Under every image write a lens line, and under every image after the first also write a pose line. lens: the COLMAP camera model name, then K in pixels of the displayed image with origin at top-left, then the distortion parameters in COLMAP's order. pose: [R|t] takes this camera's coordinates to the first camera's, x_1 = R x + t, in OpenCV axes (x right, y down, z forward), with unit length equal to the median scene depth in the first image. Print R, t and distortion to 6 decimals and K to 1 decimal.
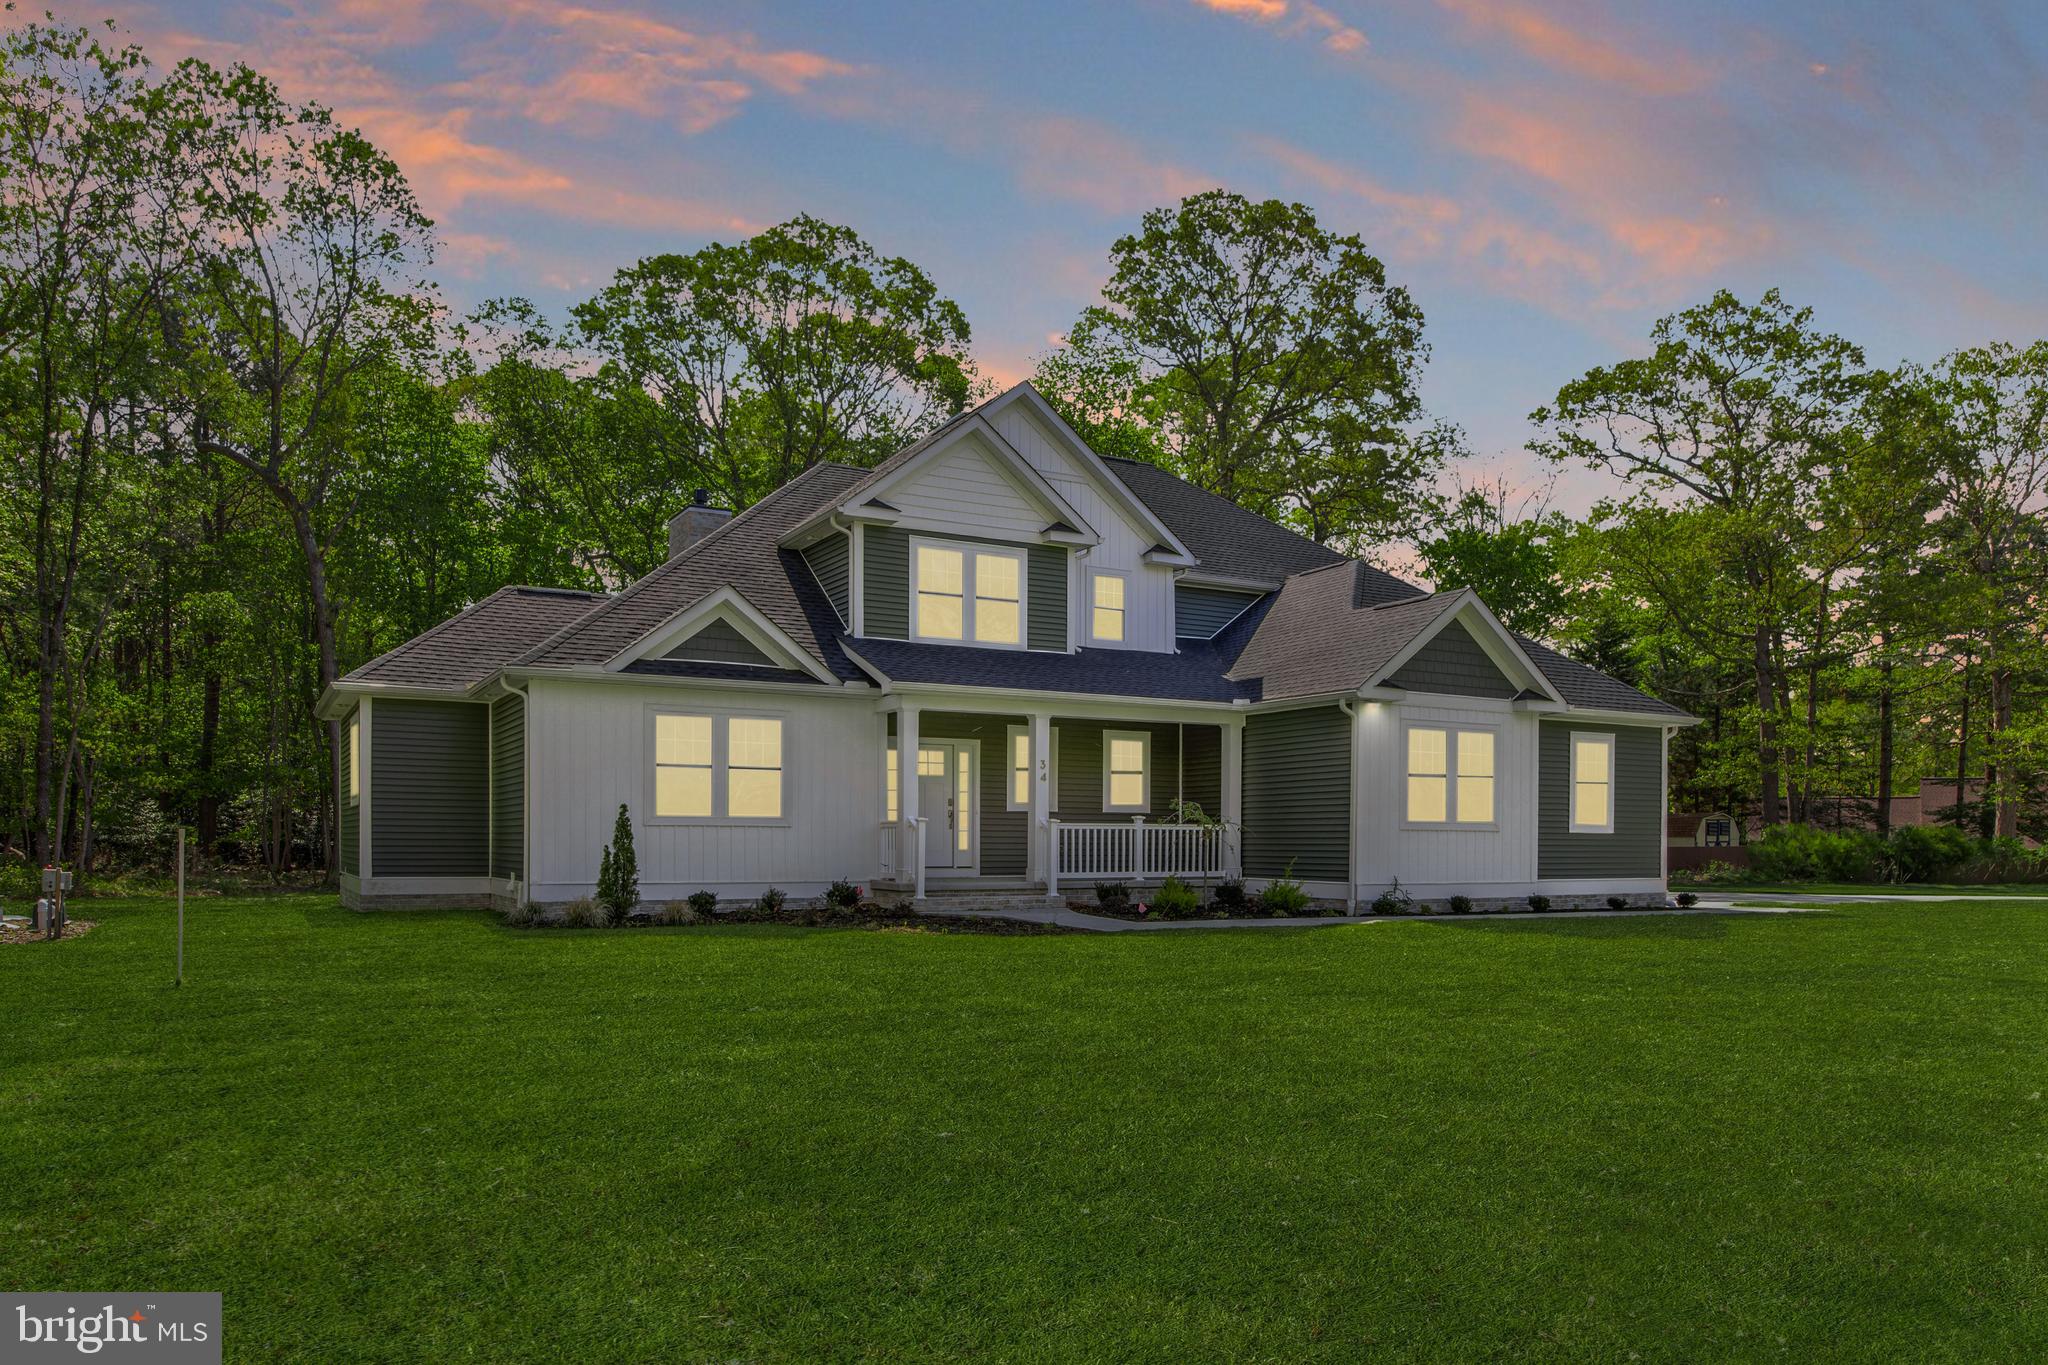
lens RADIAL K [[1414.5, 0, 1078.4], [0, 1414.5, 813.5], [0, 0, 1]] dist [0.008890, 0.003099]
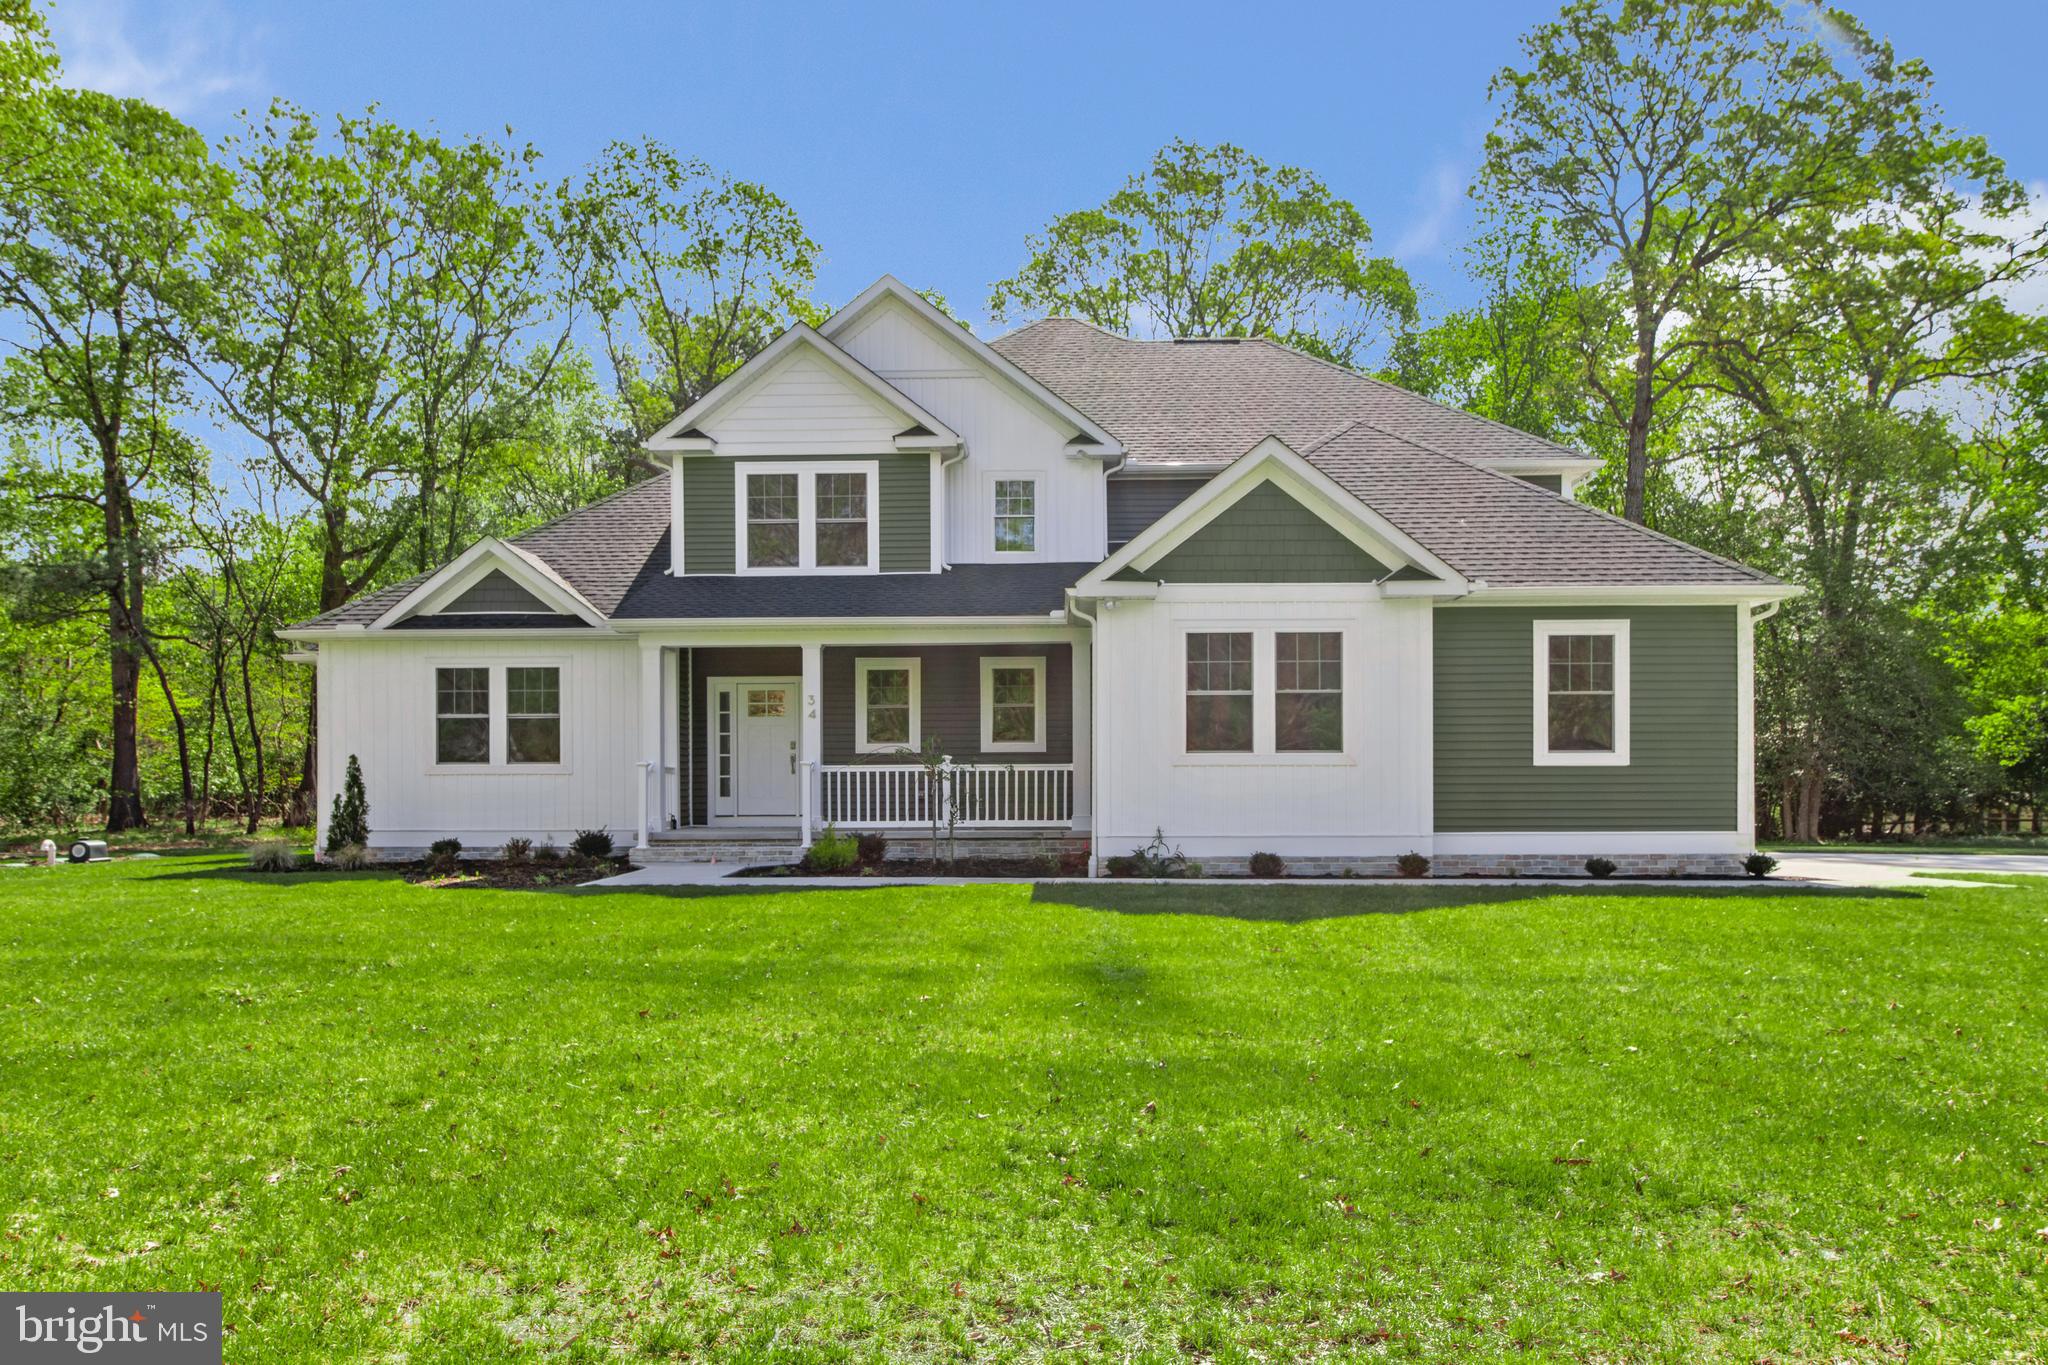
lens RADIAL K [[1414.5, 0, 1078.4], [0, 1414.5, 813.5], [0, 0, 1]] dist [0.008890, 0.003099]
pose [[0.858732, -0.003078, -0.512415, 0.567065], [0.017916, 0.999551, 0.024022, 0.017715], [0.512111, -0.029809, 0.858402, 0.310538]]
